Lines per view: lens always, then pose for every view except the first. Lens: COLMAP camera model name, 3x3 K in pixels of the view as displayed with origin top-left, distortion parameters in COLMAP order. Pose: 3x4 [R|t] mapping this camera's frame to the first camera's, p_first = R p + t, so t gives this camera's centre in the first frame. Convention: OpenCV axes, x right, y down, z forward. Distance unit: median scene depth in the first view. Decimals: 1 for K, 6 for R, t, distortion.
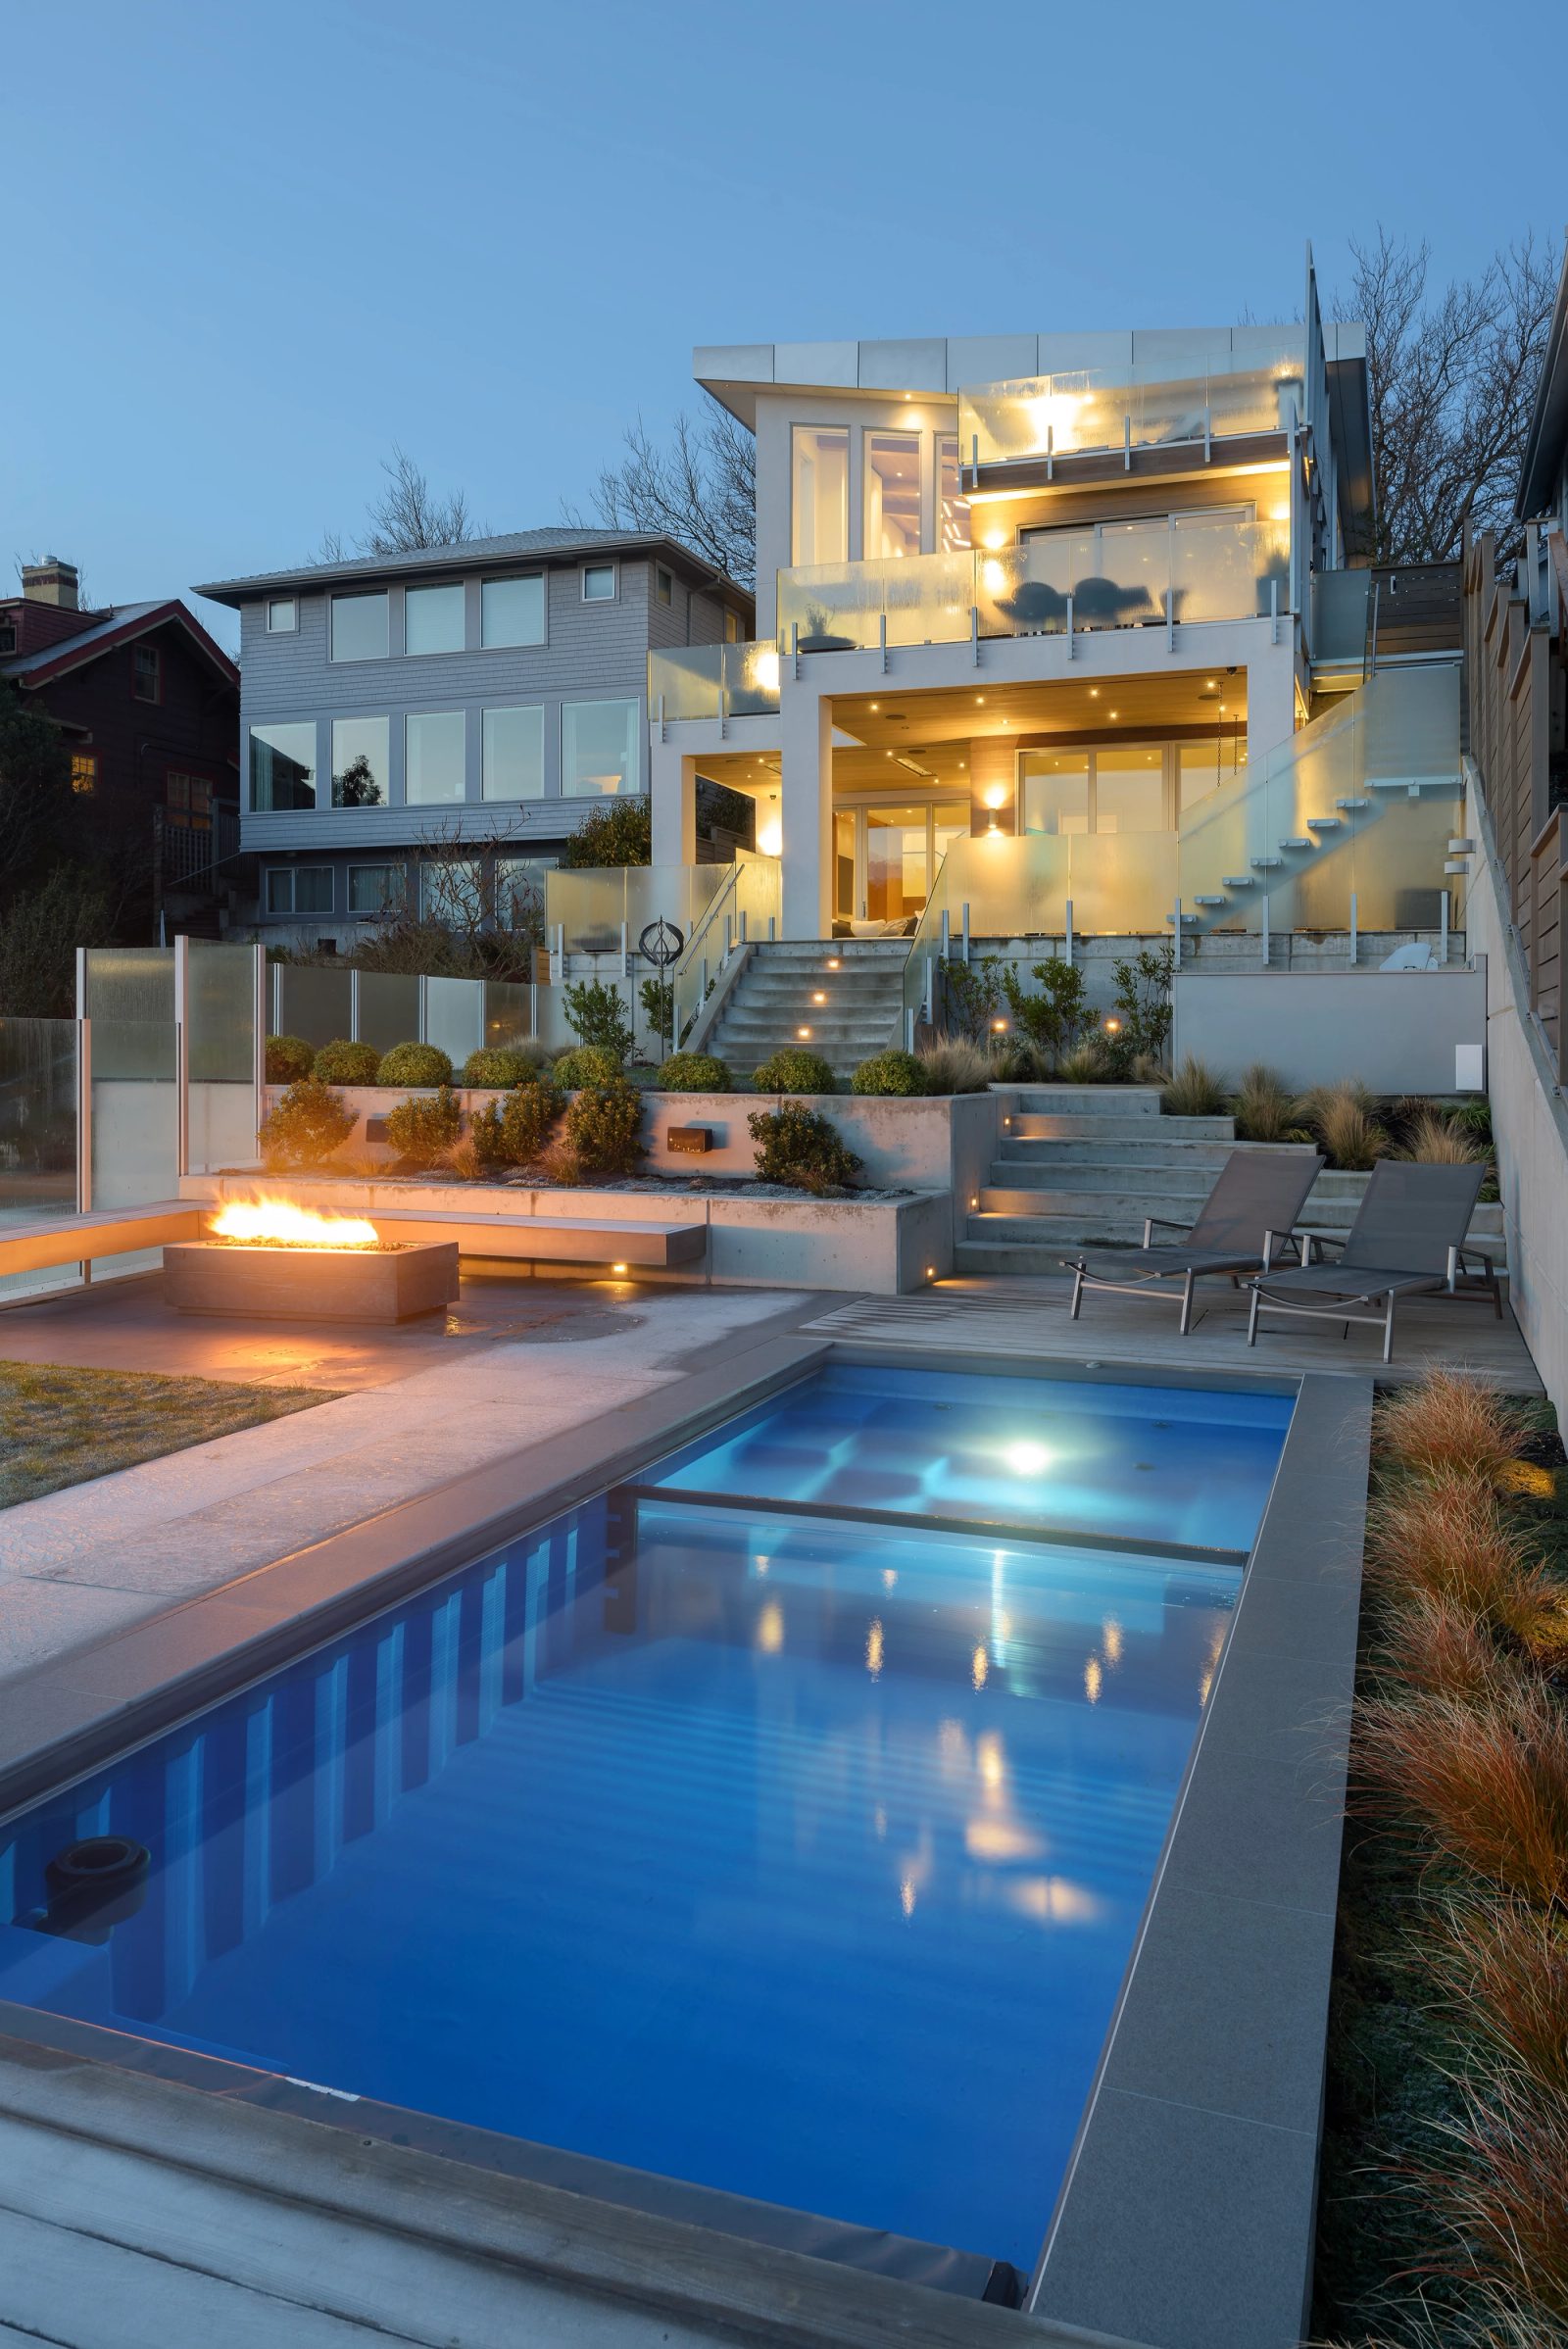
lens RADIAL K [[1721.7, 0, 783.6], [0, 1721.7, 1055.1], [0, 0, 1]] dist [-0.000858, -0.001818]
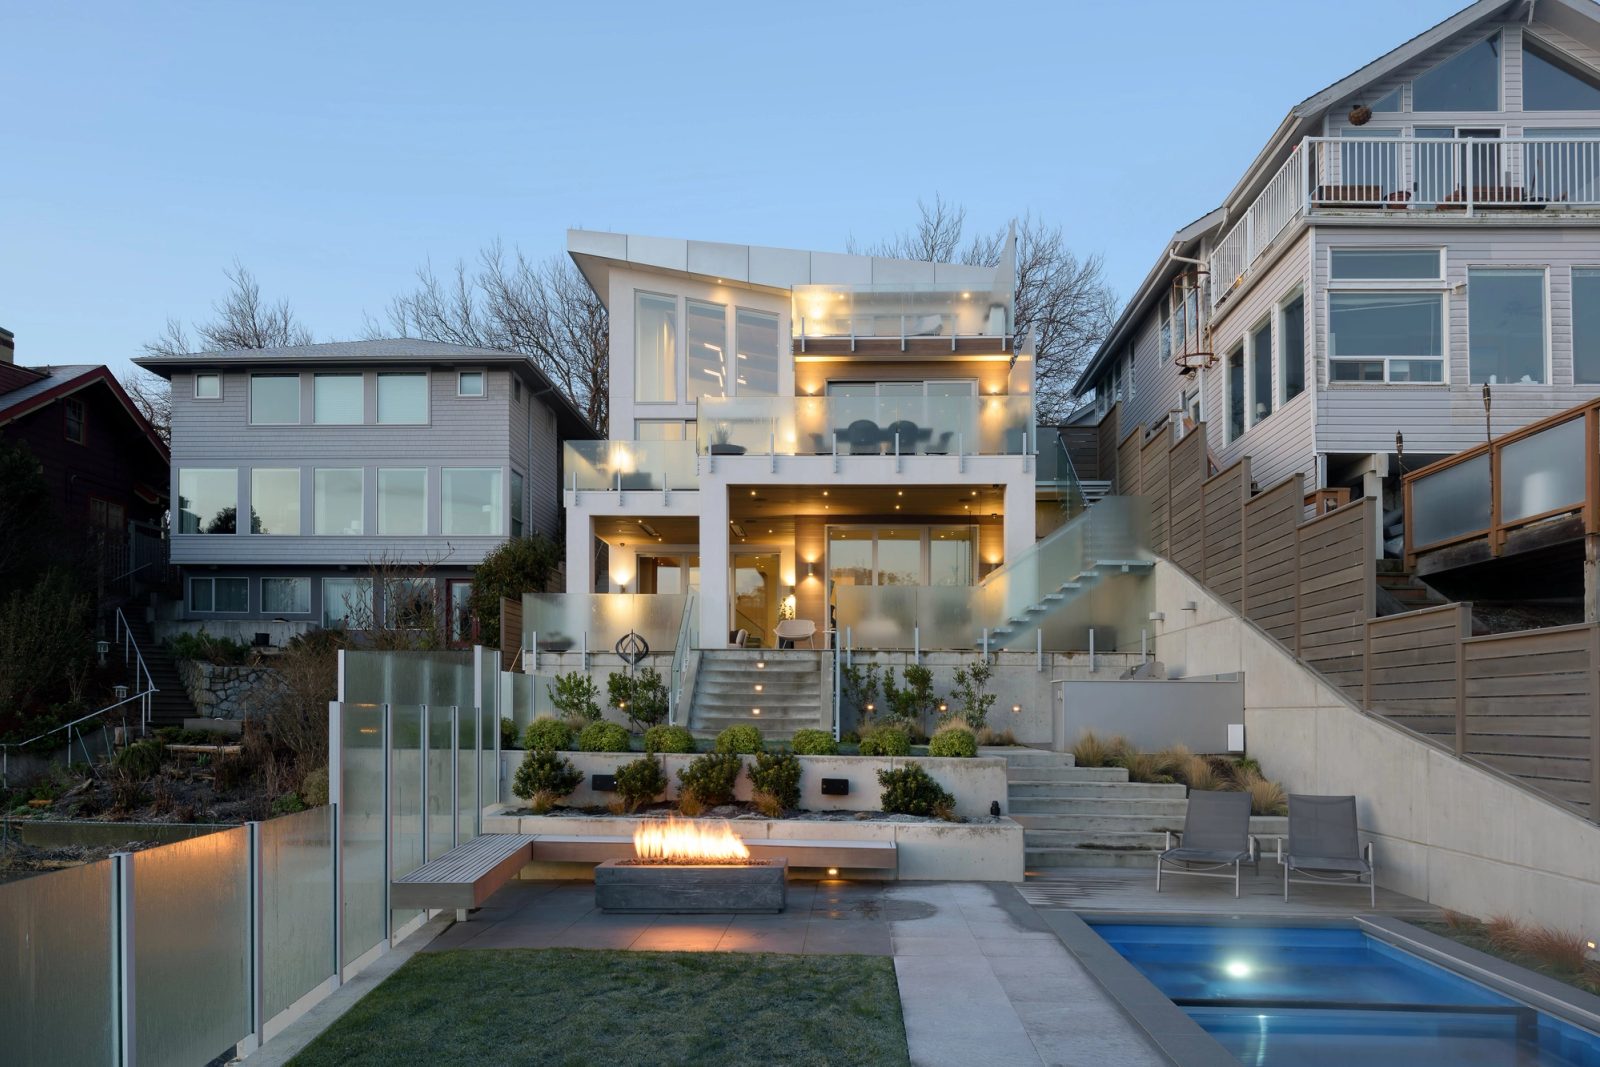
lens RADIAL K [[1188.7, 0, 799.7], [0, 1188.7, 706.6], [0, 0, 1]] dist [0.001384, -0.001056]
pose [[0.956271, 0.006442, 0.292412, -0.219231], [-0.004126, 0.999955, -0.008534, -0.007229], [-0.292454, 0.006955, 0.956254, -0.004222]]
